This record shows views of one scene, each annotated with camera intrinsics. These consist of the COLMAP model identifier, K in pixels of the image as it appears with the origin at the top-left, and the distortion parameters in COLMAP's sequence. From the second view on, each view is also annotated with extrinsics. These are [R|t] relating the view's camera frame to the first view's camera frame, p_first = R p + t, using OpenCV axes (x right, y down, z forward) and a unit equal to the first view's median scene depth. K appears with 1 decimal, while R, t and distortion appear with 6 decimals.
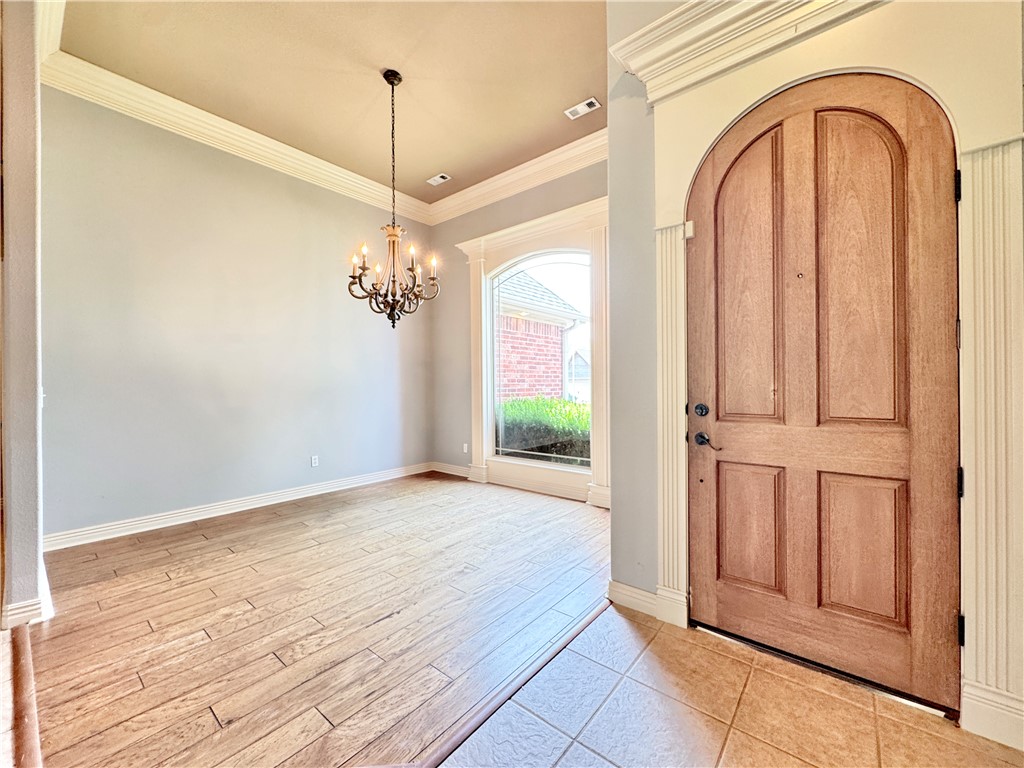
lens RADIAL K [[411.8, 0, 512.0], [0, 411.8, 384.0], [0, 0, 1]] dist [-0.002604, -0.000491]
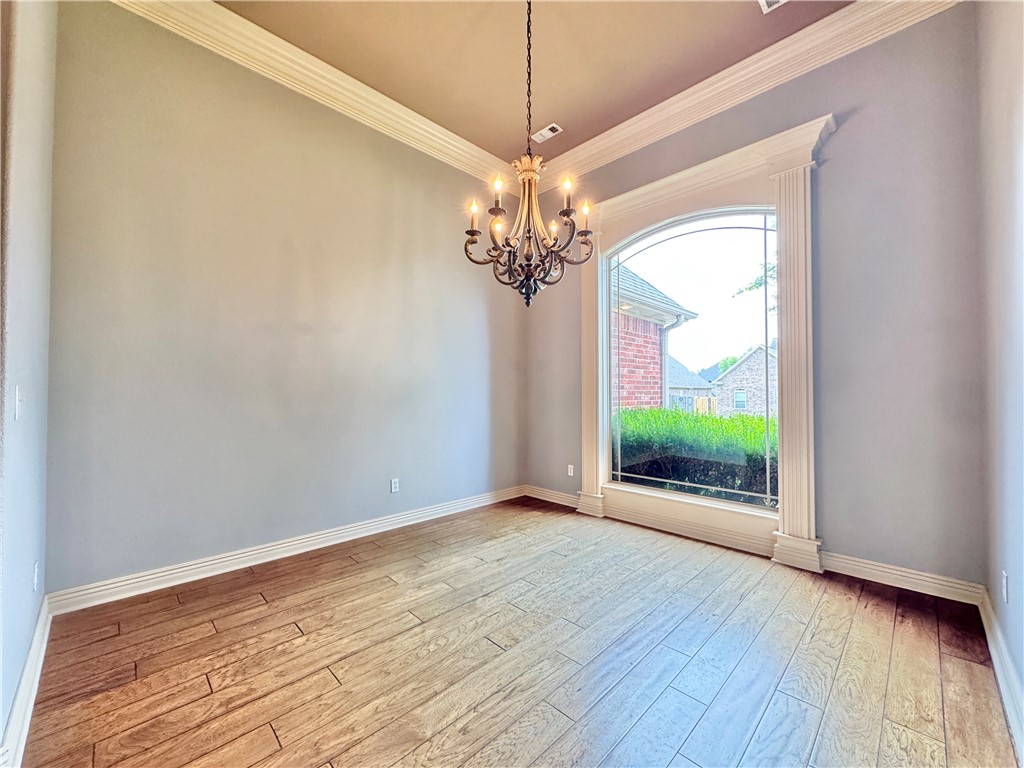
lens RADIAL K [[408.3, 0, 512.0], [0, 408.3, 384.0], [0, 0, 1]] dist [-0.002000, -0.000095]
pose [[0.995049, 0.005710, -0.099226, -0.215126], [-0.007678, 0.999781, -0.019468, 0.006187], [0.099093, 0.020134, 0.994874, 0.284455]]
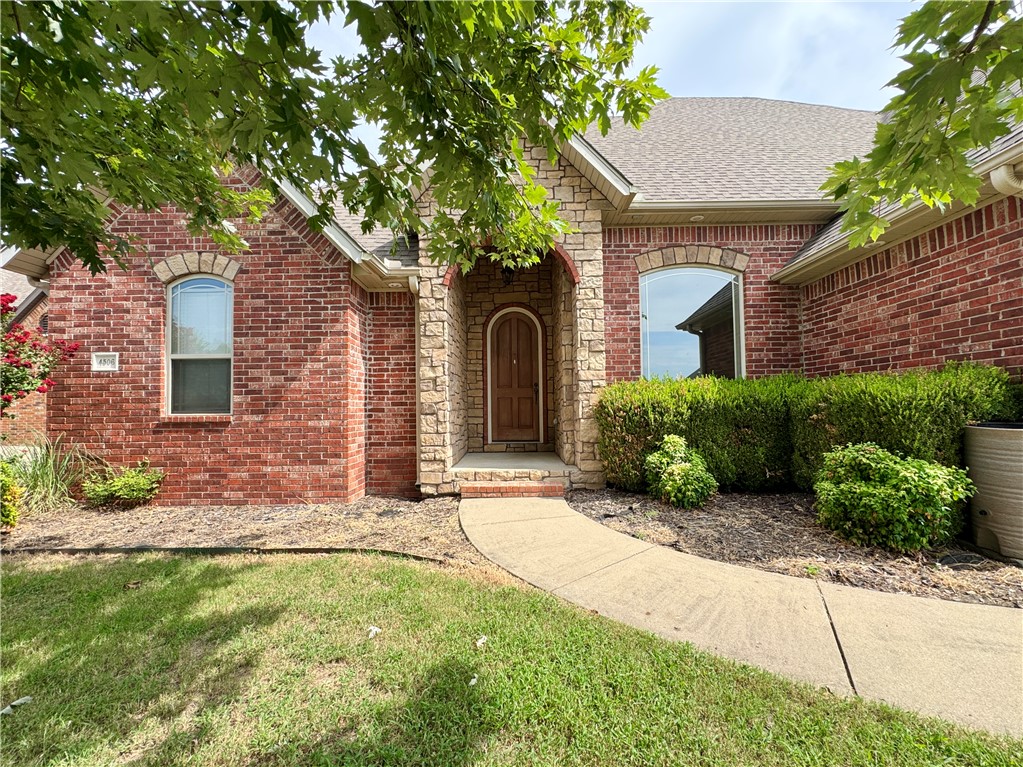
lens RADIAL K [[407.9, 0, 511.5], [0, 407.9, 383.5], [0, 0, 1]] dist [-0.002000, -0.000095]
pose [[-0.784970, -0.024544, -0.619047, 1.636629], [0.015600, 0.998115, -0.059354, 0.152785], [0.619337, -0.056248, -0.783107, 2.095618]]
